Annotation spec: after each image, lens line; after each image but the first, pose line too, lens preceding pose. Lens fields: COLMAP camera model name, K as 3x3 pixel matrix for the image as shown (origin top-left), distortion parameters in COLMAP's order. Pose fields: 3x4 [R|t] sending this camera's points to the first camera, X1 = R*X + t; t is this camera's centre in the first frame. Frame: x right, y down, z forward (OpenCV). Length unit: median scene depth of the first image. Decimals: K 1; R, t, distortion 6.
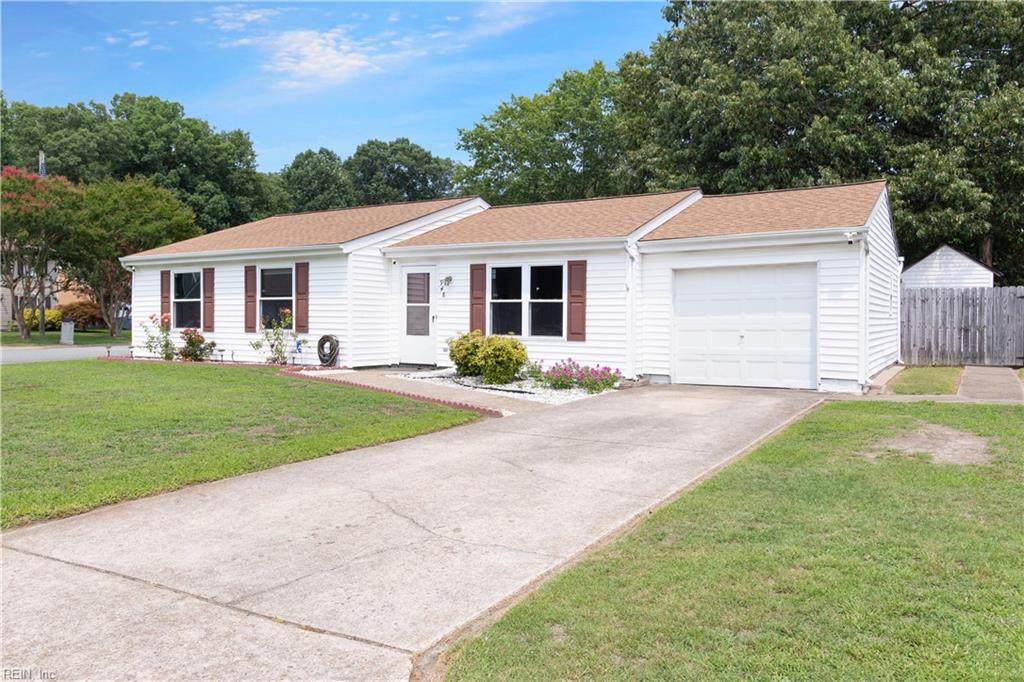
lens RADIAL K [[744.3, 0, 512.0], [0, 744.3, 341.0], [0, 0, 1]] dist [0.006516, 0.001898]
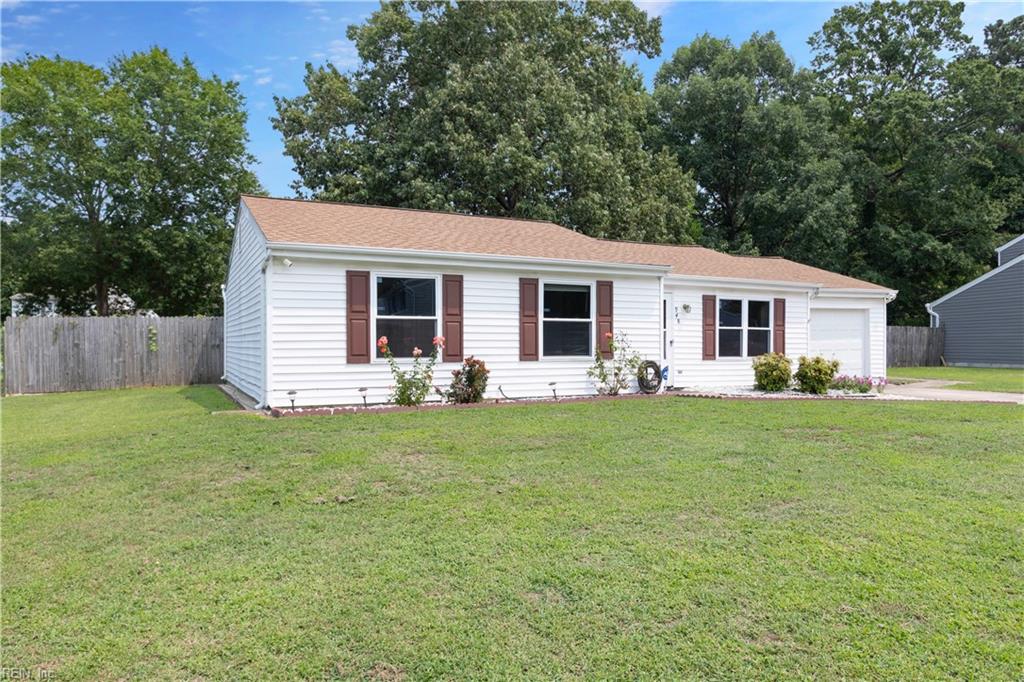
lens RADIAL K [[690.0, 0, 512.0], [0, 690.0, 341.0], [0, 0, 1]] dist [0.001671, 0.000815]
pose [[0.535635, -0.000869, 0.844449, -1.061697], [0.027922, 0.999471, -0.016682, -0.022780], [-0.843988, 0.032514, 0.535376, 0.662982]]
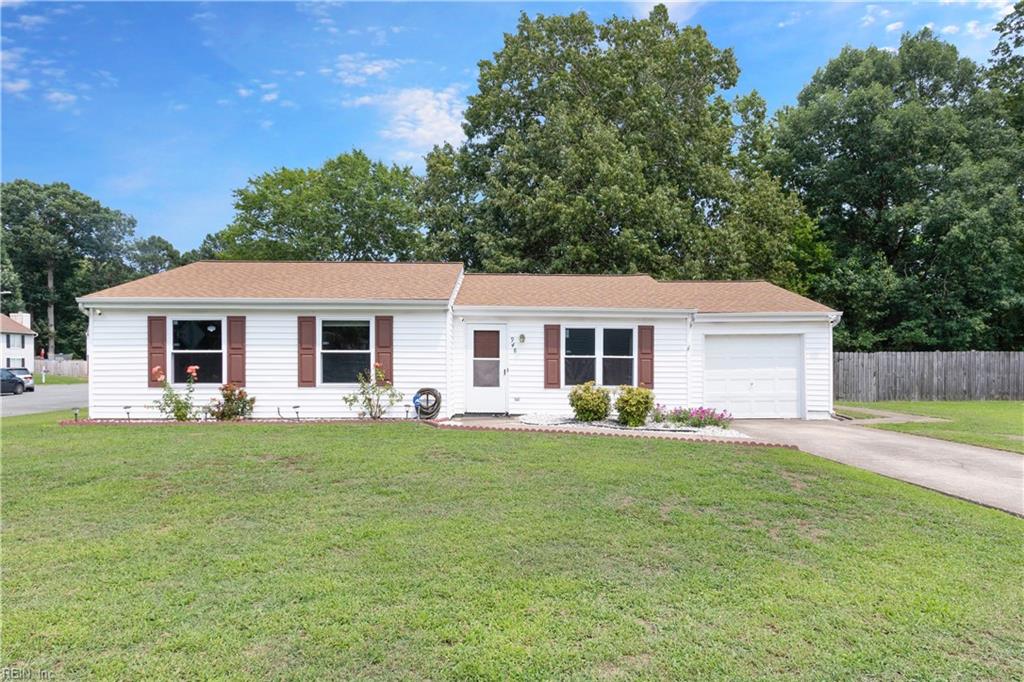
lens RADIAL K [[604.3, 0, 512.0], [0, 604.3, 341.0], [0, 0, 1]] dist [0.018234, -0.002112]
pose [[0.838098, 0.023335, 0.545020, -0.590938], [0.017782, 0.997385, -0.070047, -0.012180], [-0.545229, 0.068397, 0.835492, 0.233663]]
